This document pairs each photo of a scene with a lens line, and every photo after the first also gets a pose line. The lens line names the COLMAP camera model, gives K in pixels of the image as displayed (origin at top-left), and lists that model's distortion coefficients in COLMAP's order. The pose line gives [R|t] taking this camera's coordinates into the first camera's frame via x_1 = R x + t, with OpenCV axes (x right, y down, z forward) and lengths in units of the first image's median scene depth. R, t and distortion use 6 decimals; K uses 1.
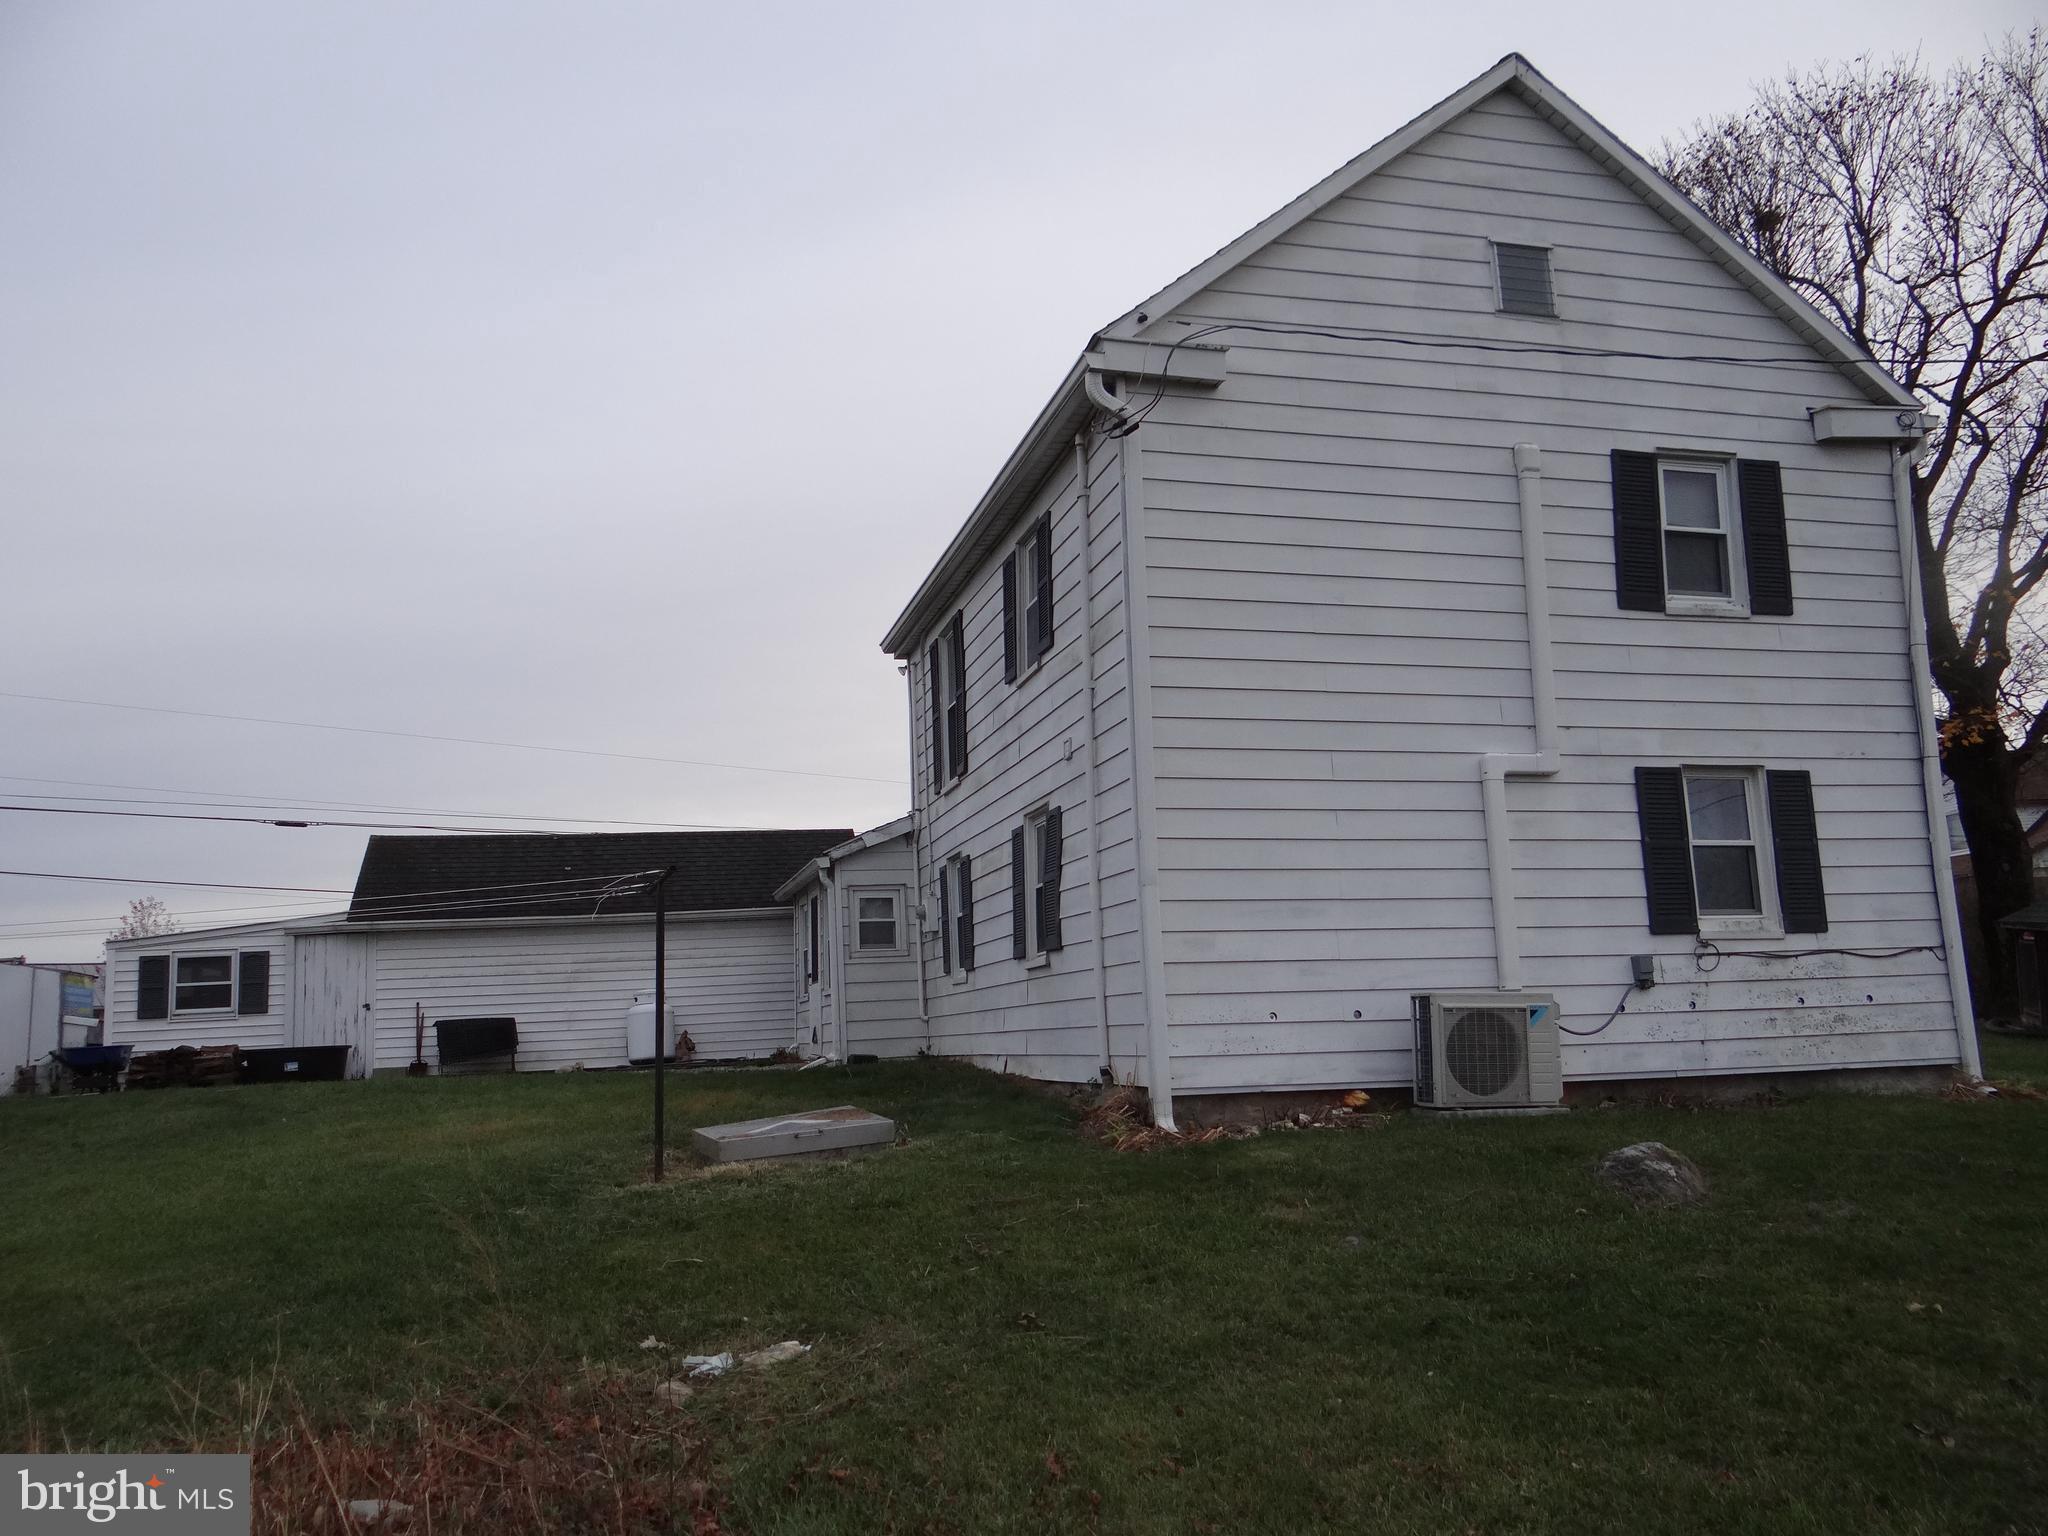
lens RADIAL K [[1607.8, 0, 1013.0], [0, 1607.8, 759.0], [0, 0, 1]] dist [-0.007582, -0.014825]
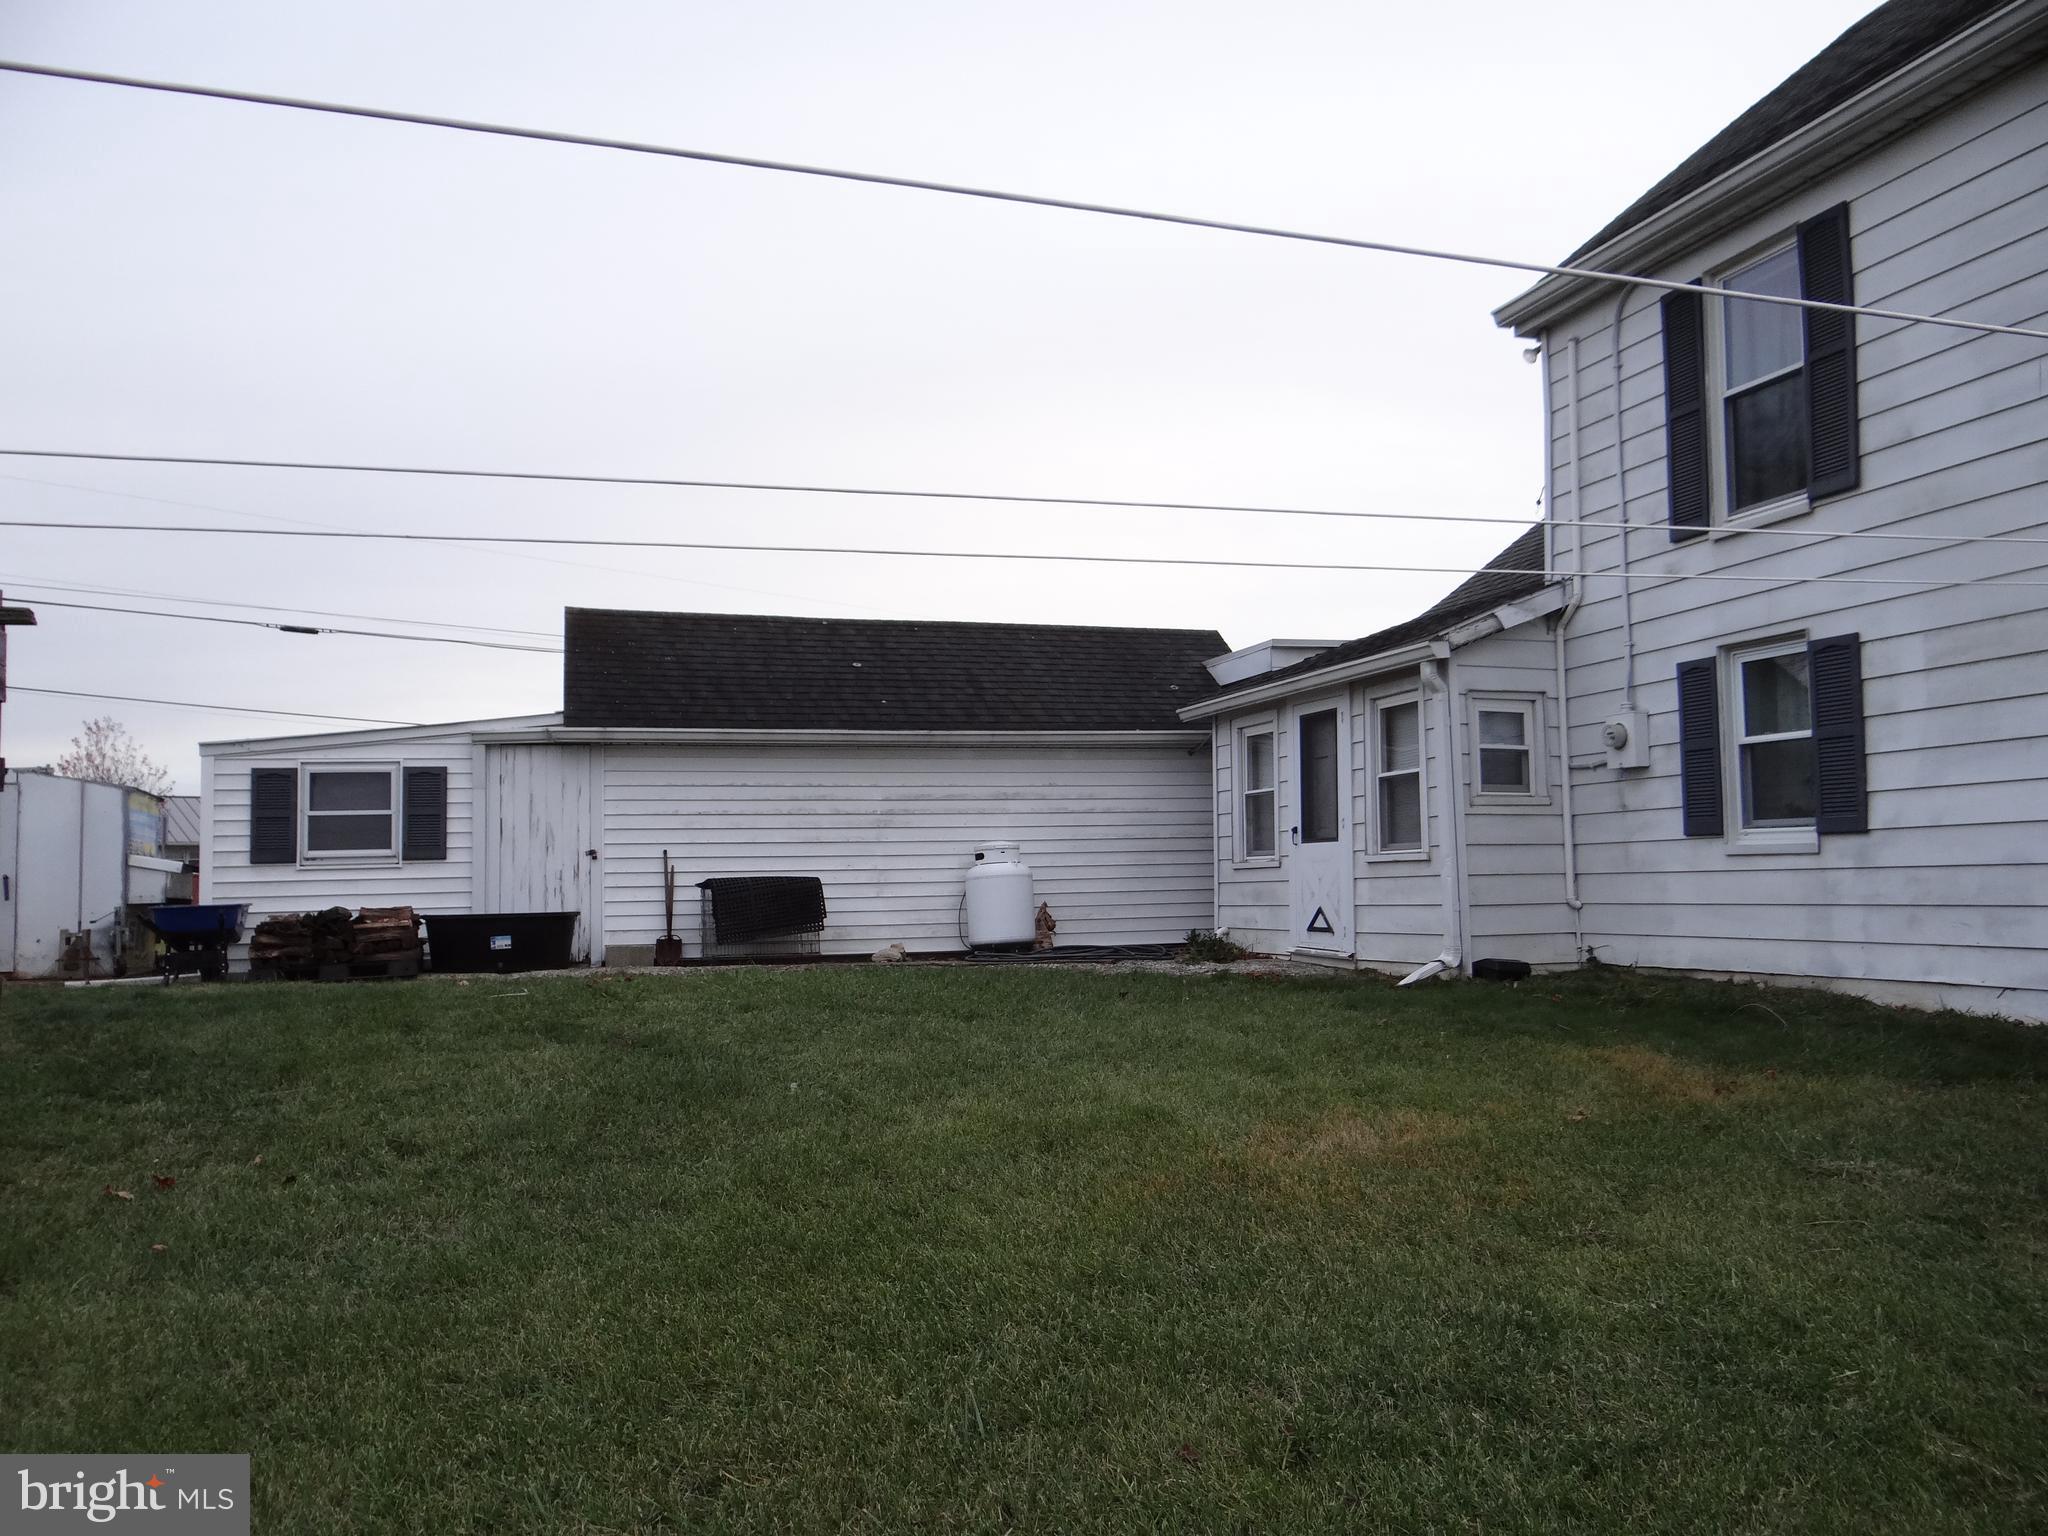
lens RADIAL K [[1604.9, 0, 1011.8], [0, 1604.9, 763.9], [0, 0, 1]] dist [-0.006256, 0.002228]
pose [[0.997879, 0.034970, 0.054912, -0.270337], [-0.039877, 0.995055, 0.090969, 0.049583], [-0.051459, -0.092966, 0.994339, 0.333332]]
